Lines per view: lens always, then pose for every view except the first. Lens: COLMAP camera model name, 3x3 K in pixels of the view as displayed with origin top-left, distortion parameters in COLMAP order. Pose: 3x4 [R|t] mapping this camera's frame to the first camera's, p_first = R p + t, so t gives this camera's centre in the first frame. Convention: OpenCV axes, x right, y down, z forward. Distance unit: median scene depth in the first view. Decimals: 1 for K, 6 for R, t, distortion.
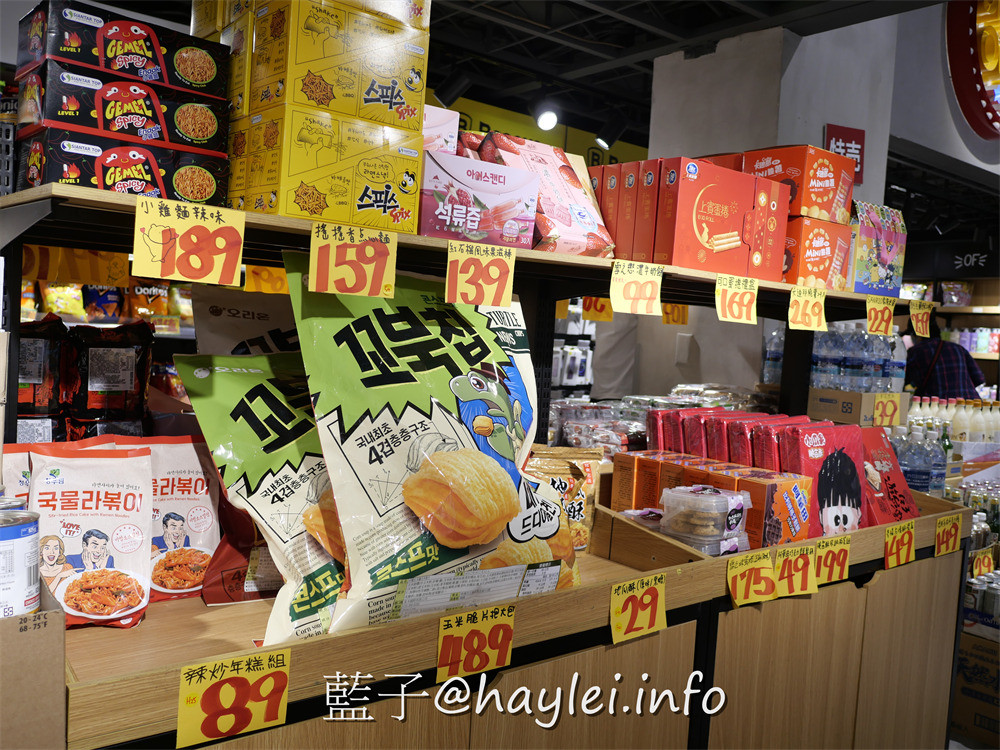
lens RADIAL K [[883.8, 0, 497.7], [0, 883.8, 376.0], [0, 0, 1]] dist [-0.015647, 0.006406]
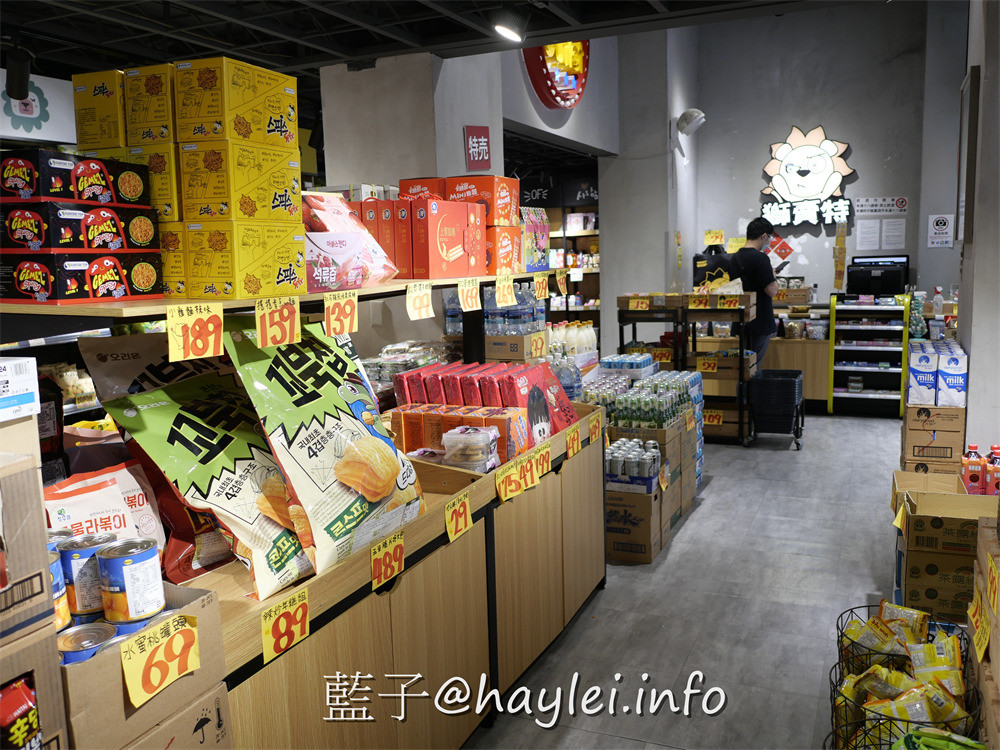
lens RADIAL K [[883.8, 0, 500.5], [0, 883.8, 379.2], [0, 0, 1]] dist [-0.015647, 0.006406]
pose [[0.882594, -0.151618, 0.445016, -0.472382], [0.109560, 0.986840, 0.118930, -0.160771], [-0.457191, -0.056211, 0.887590, -0.411318]]
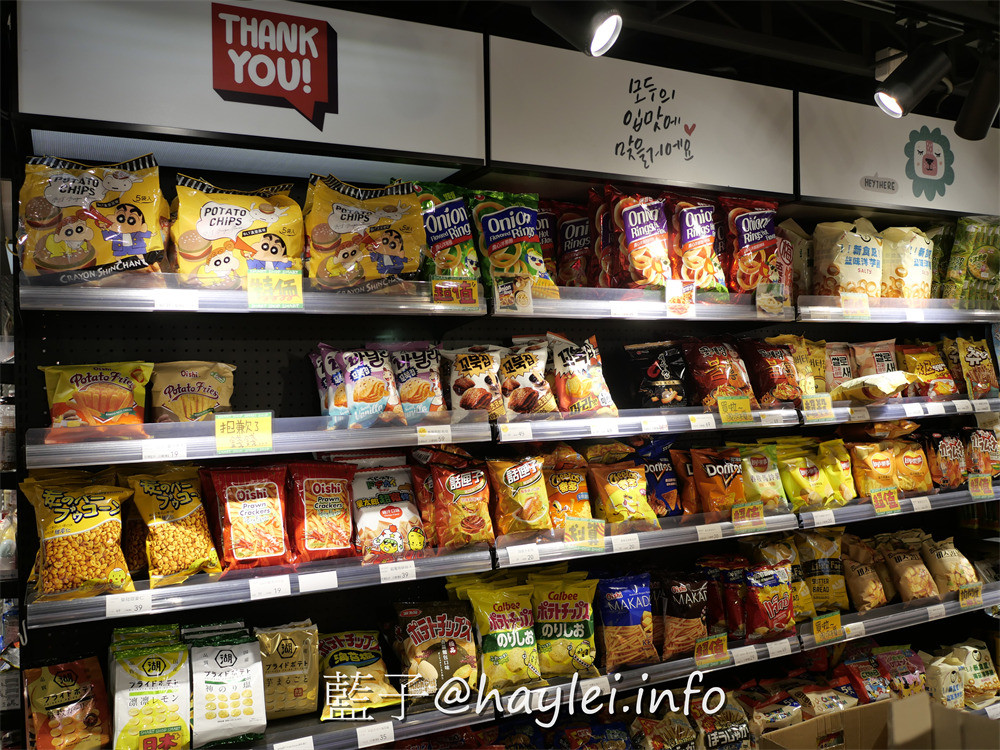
lens RADIAL K [[883.8, 0, 499.5], [0, 883.8, 378.5], [0, 0, 1]] dist [-0.015647, 0.006406]
pose [[0.978324, -0.078621, -0.191573, -0.983846], [0.066771, 0.995479, -0.067556, -0.301669], [0.196018, 0.053300, 0.979151, 0.672493]]
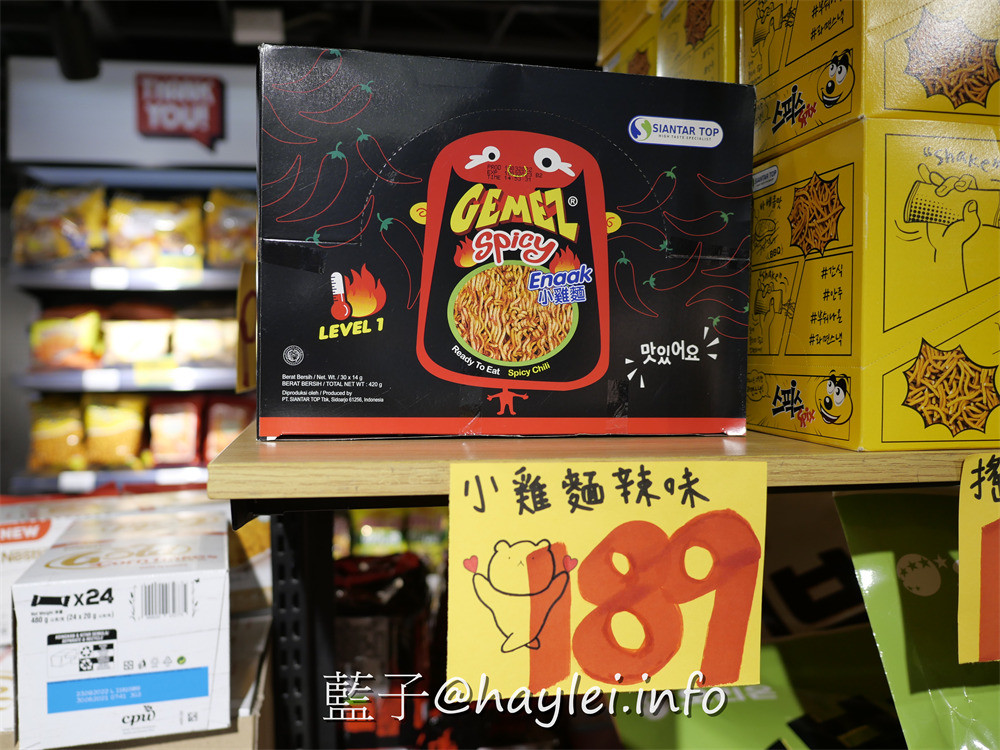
lens RADIAL K [[883.8, 0, 499.9], [0, 883.8, 373.1], [0, 0, 1]] dist [-0.015647, 0.006406]
pose [[0.883478, -0.068544, -0.463430, -0.191447], [0.036898, 0.996346, -0.077022, -0.171900], [0.467017, 0.050947, 0.882780, 0.577944]]
